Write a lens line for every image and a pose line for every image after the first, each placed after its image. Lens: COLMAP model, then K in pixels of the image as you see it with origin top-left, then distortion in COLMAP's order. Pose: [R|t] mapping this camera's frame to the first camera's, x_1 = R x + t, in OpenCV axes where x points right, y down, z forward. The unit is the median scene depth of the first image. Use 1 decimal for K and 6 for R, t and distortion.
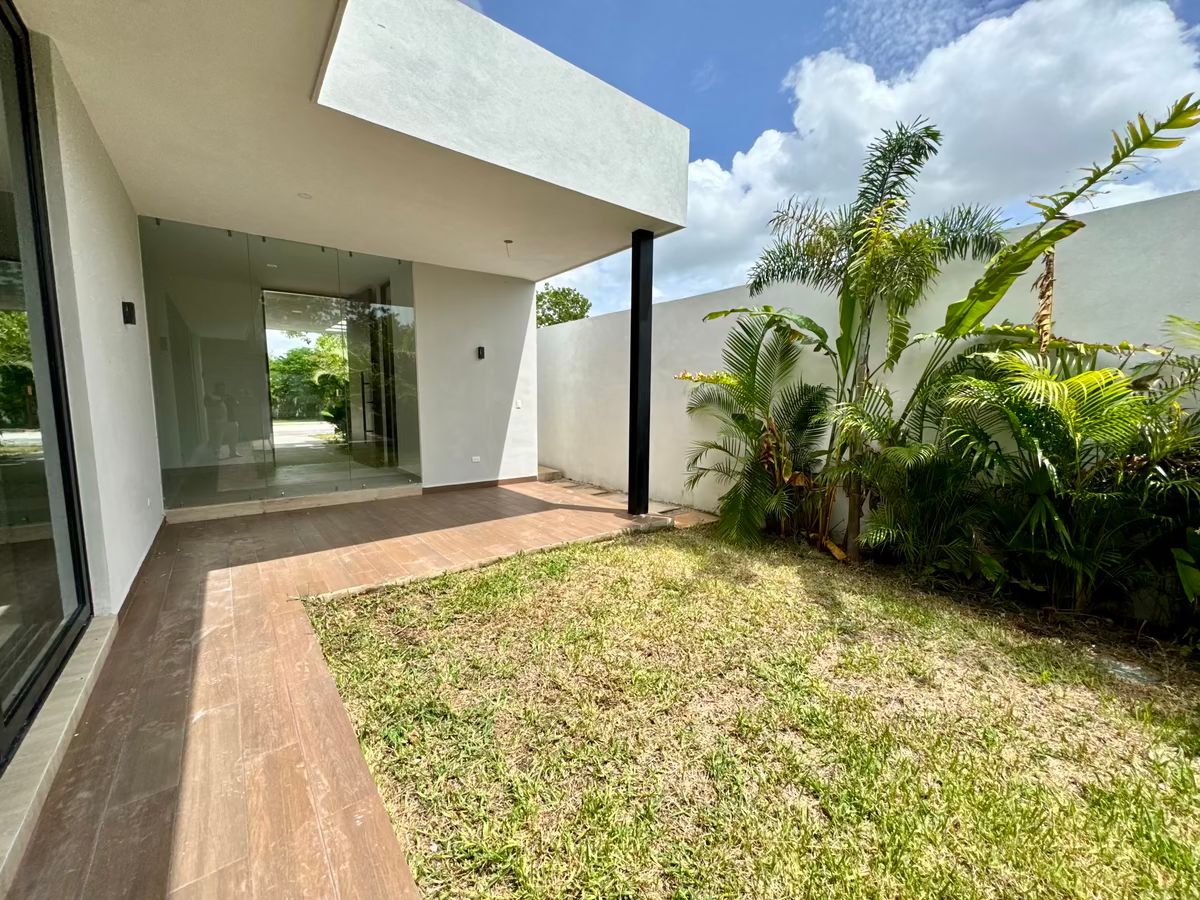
lens RADIAL K [[481.3, 0, 594.6], [0, 481.3, 450.1], [0, 0, 1]] dist [-0.002698, 0.000786]
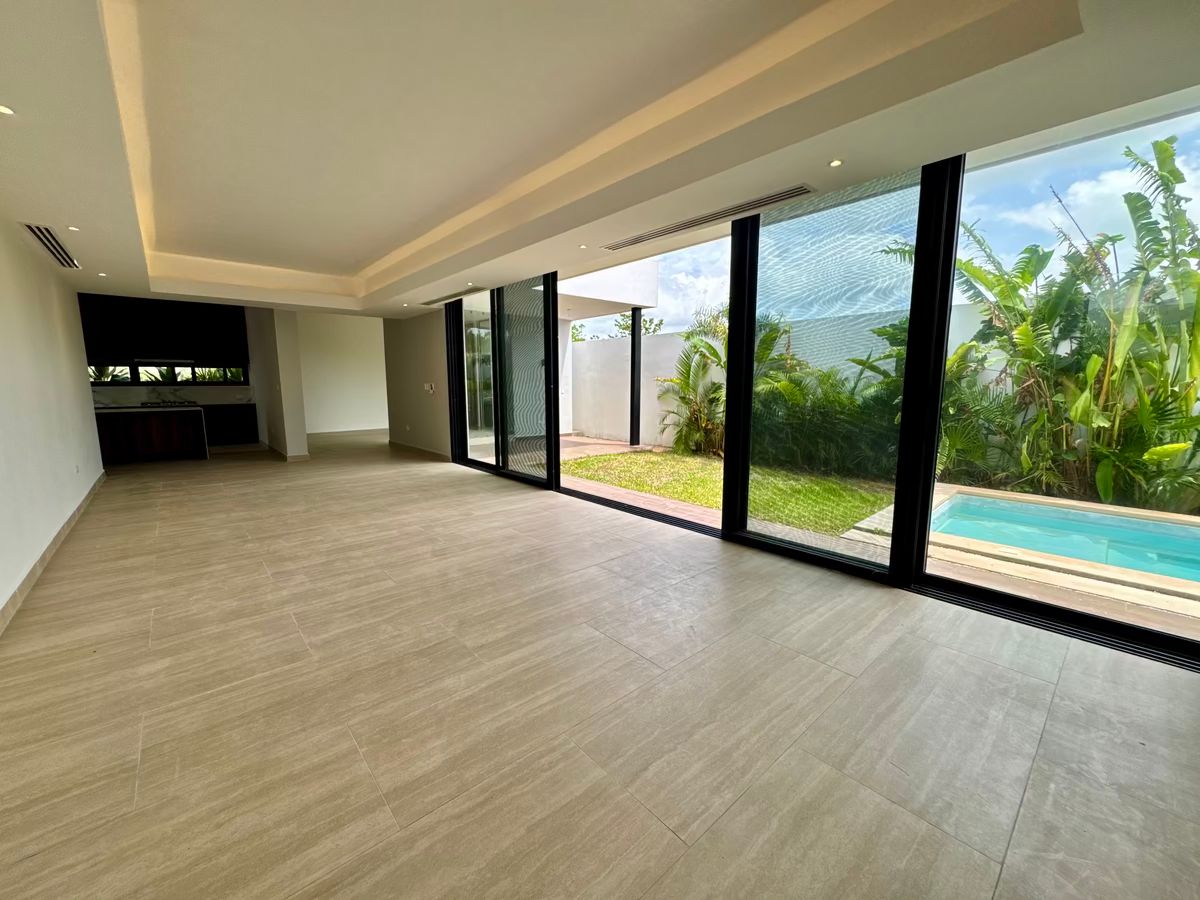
lens RADIAL K [[481.3, 0, 602.6], [0, 481.3, 451.2], [0, 0, 1]] dist [-0.002698, 0.000786]
pose [[0.997656, -0.016269, 0.066473, -0.195823], [0.014000, 0.999308, 0.034456, 0.091639], [-0.066987, -0.033445, 0.997193, -1.096446]]
